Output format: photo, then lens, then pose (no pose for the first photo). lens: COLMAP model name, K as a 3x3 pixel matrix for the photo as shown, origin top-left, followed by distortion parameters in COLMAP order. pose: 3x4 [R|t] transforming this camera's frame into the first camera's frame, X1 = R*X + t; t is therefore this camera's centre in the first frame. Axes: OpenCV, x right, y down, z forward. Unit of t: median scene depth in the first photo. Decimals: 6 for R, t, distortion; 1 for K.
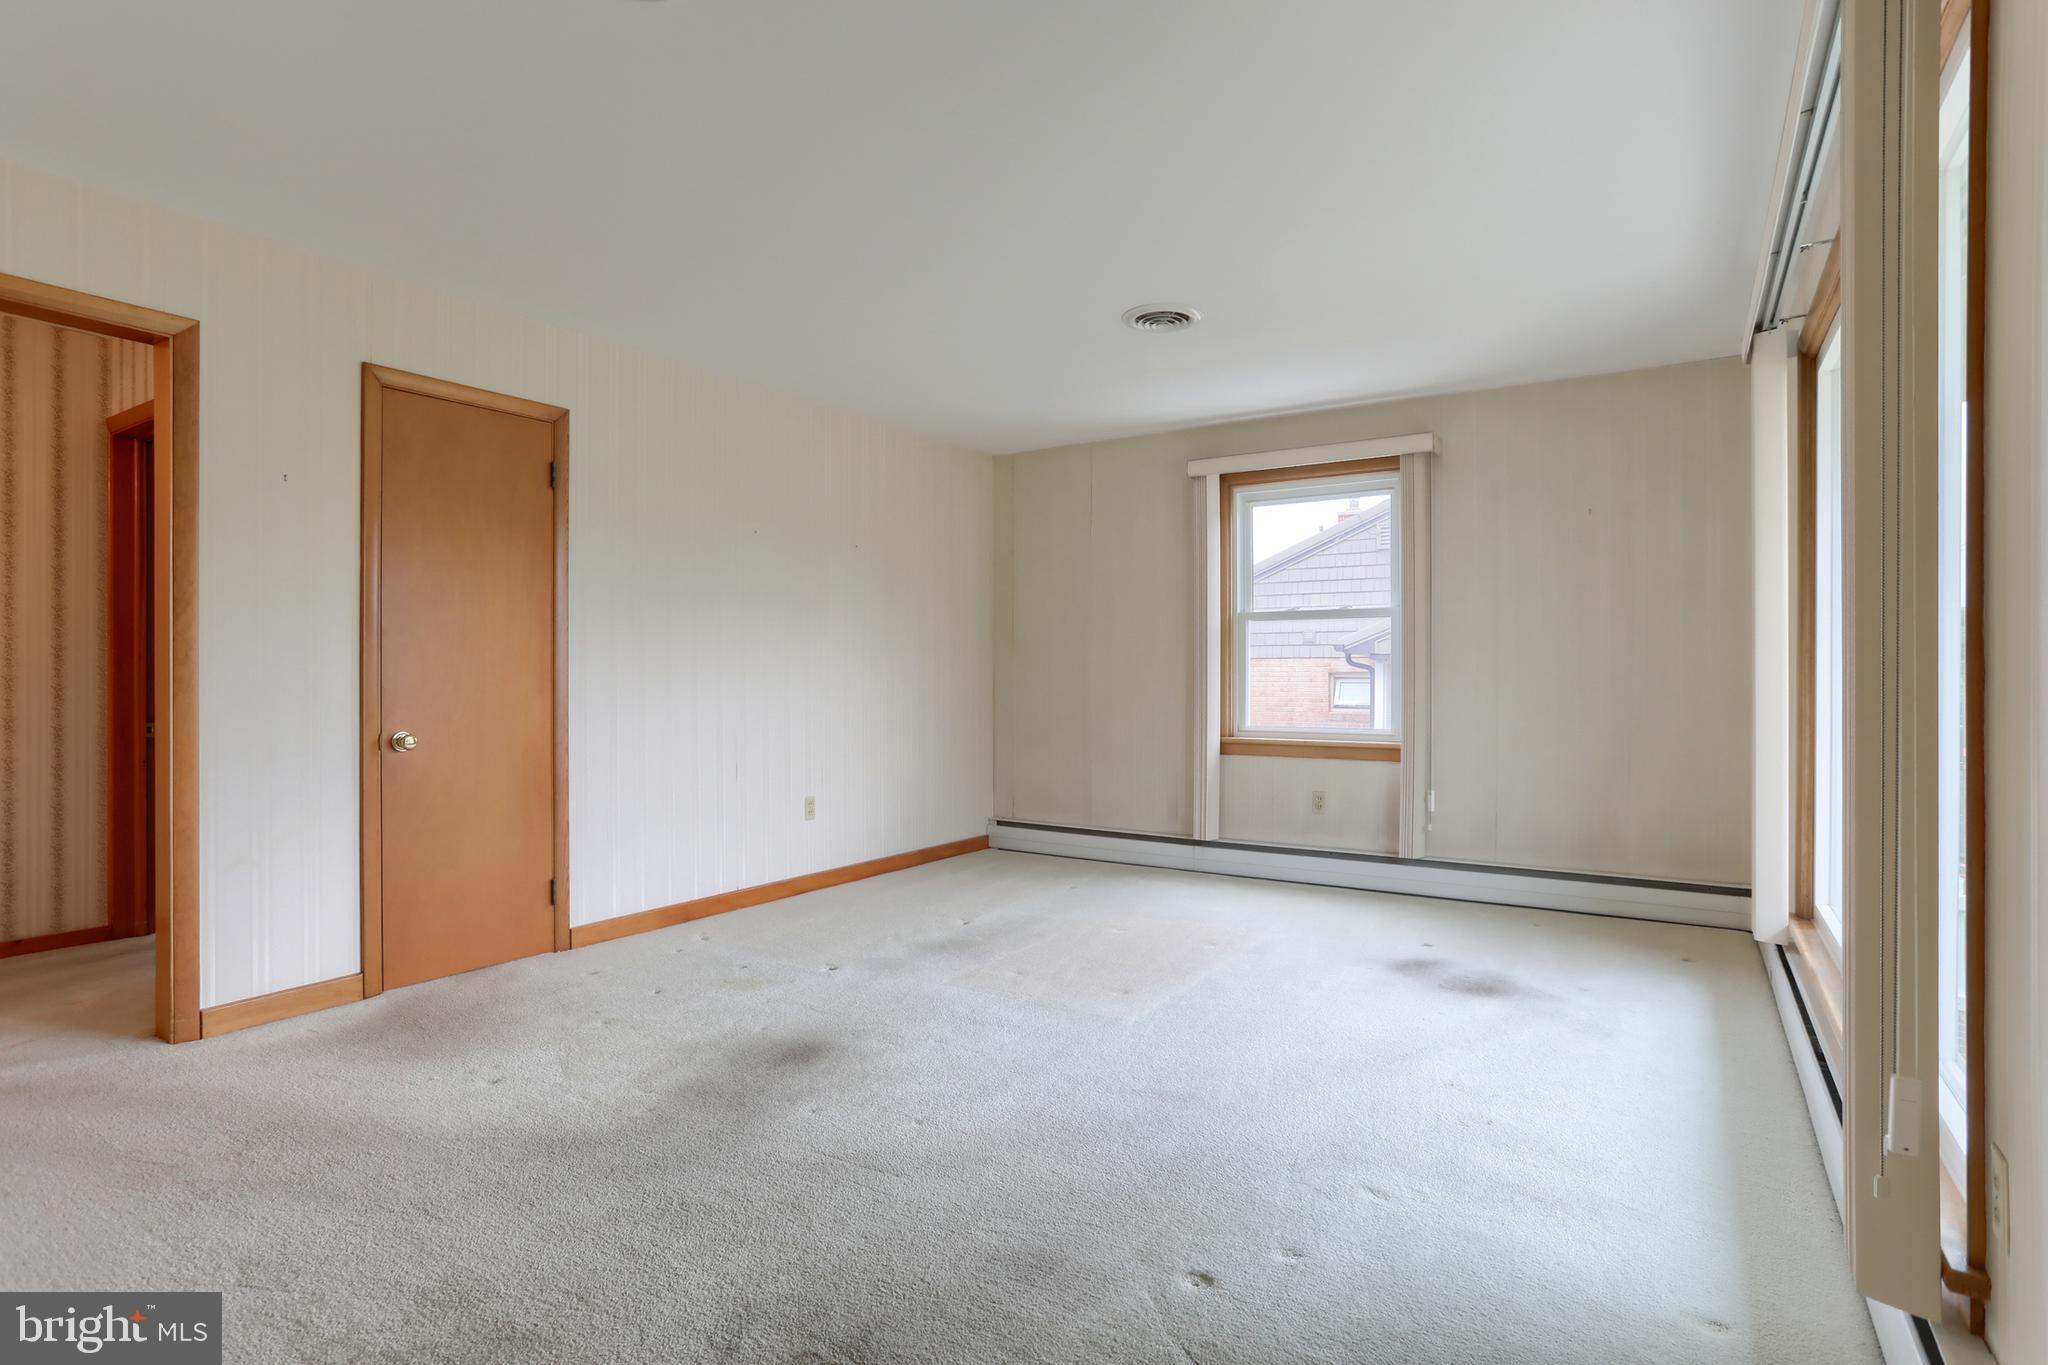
lens RADIAL K [[1015.2, 0, 1017.9], [0, 1015.2, 666.6], [0, 0, 1]] dist [-0.065411, 0.042845]
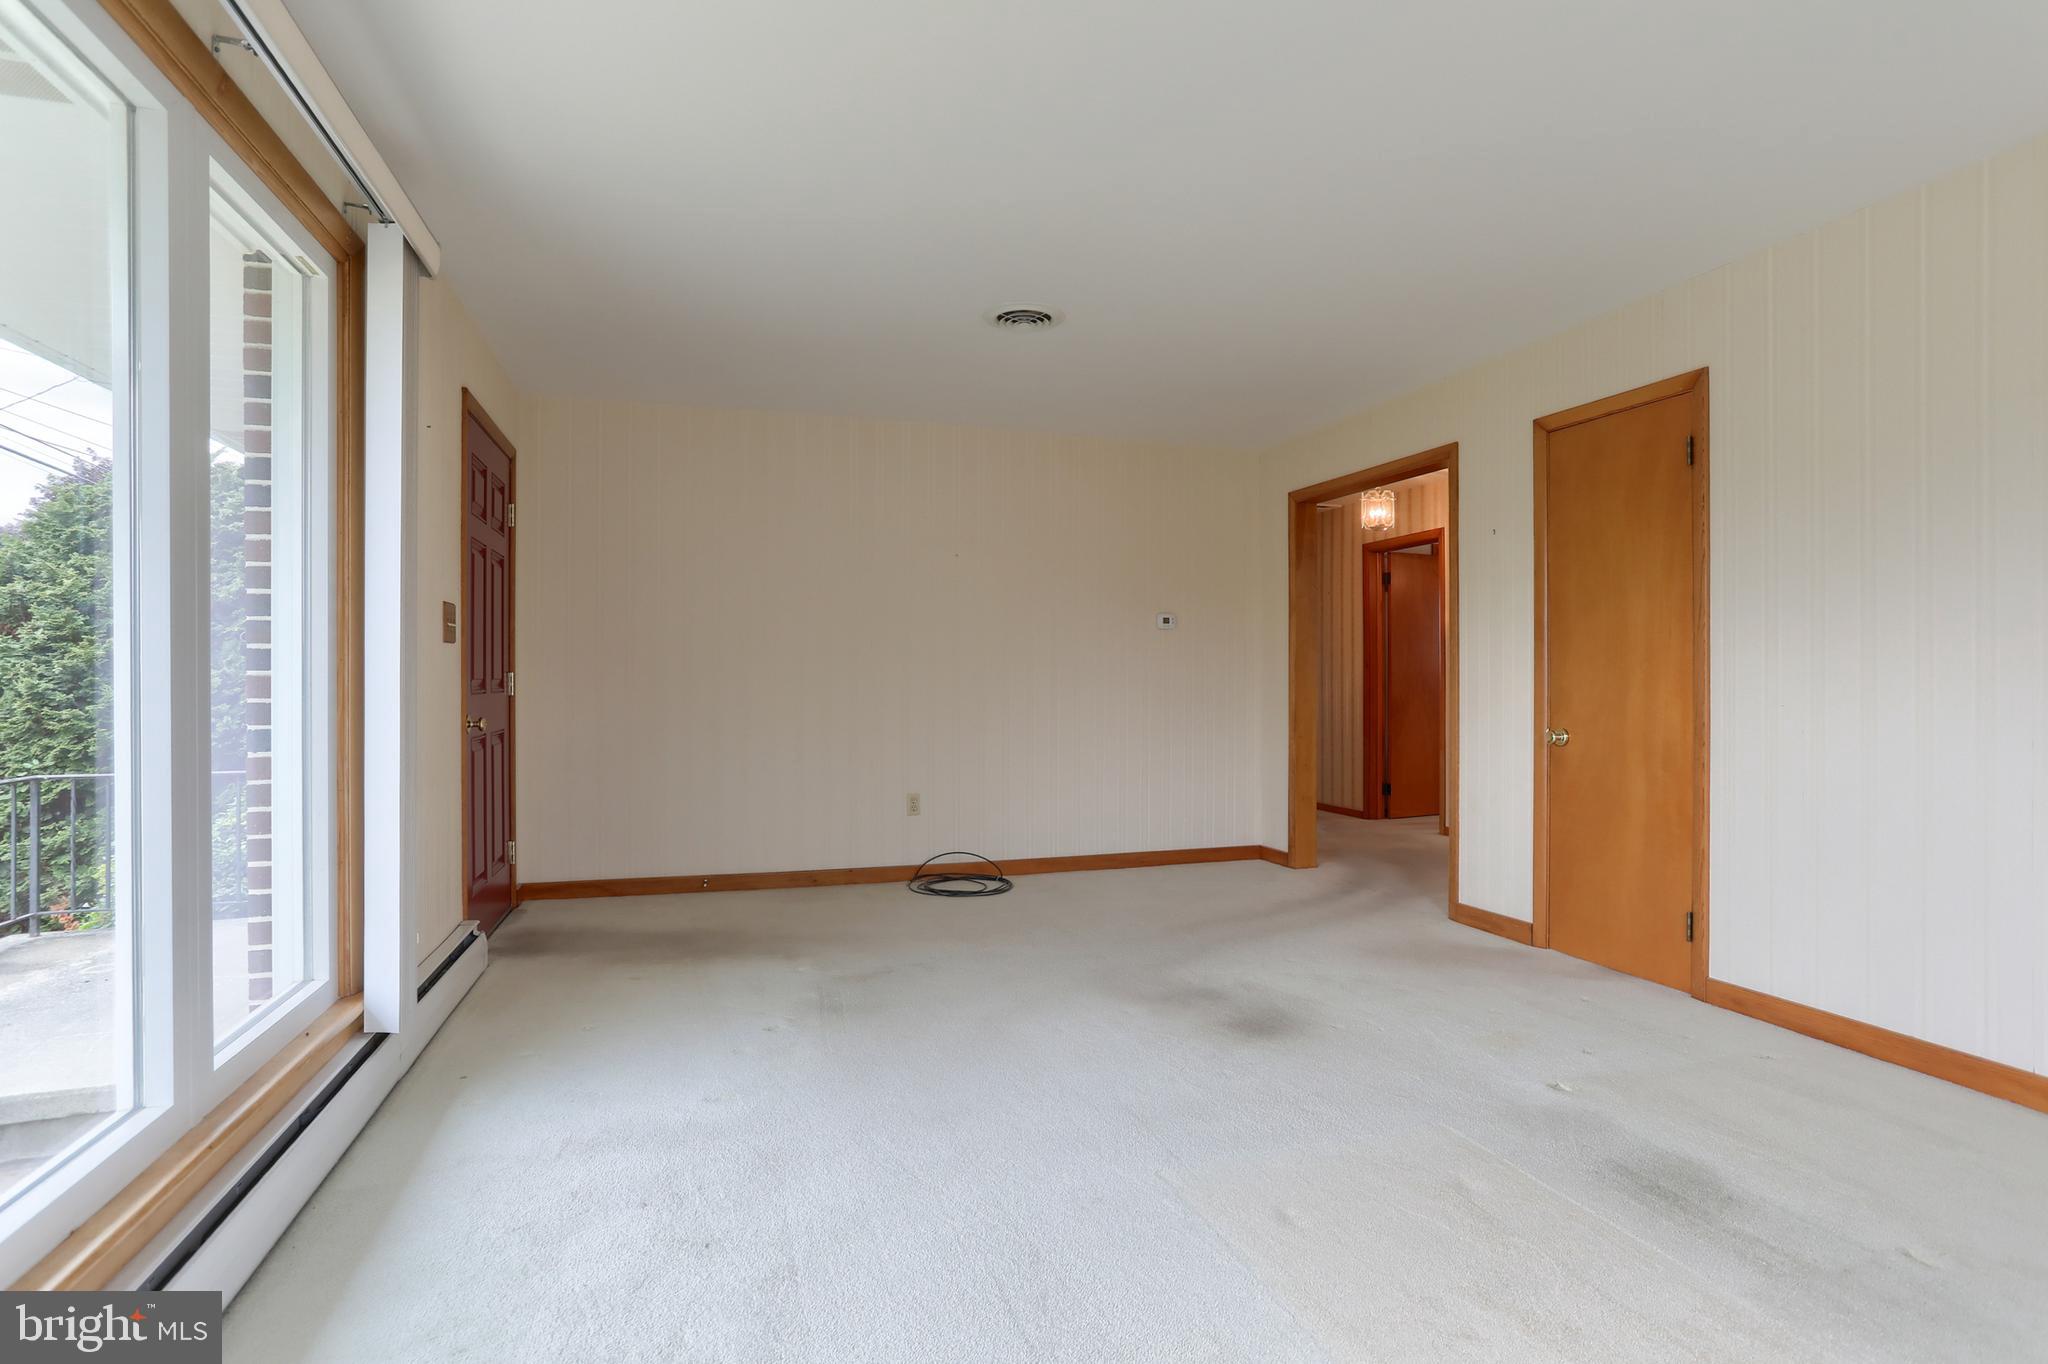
lens RADIAL K [[1015.2, 0, 1017.9], [0, 1015.2, 666.1], [0, 0, 1]] dist [-0.065411, 0.042845]
pose [[-0.656081, 0.000046, -0.754690, 0.579217], [0.002569, 0.999994, -0.002172, -0.002402], [0.754686, -0.003364, -0.656078, 1.125527]]
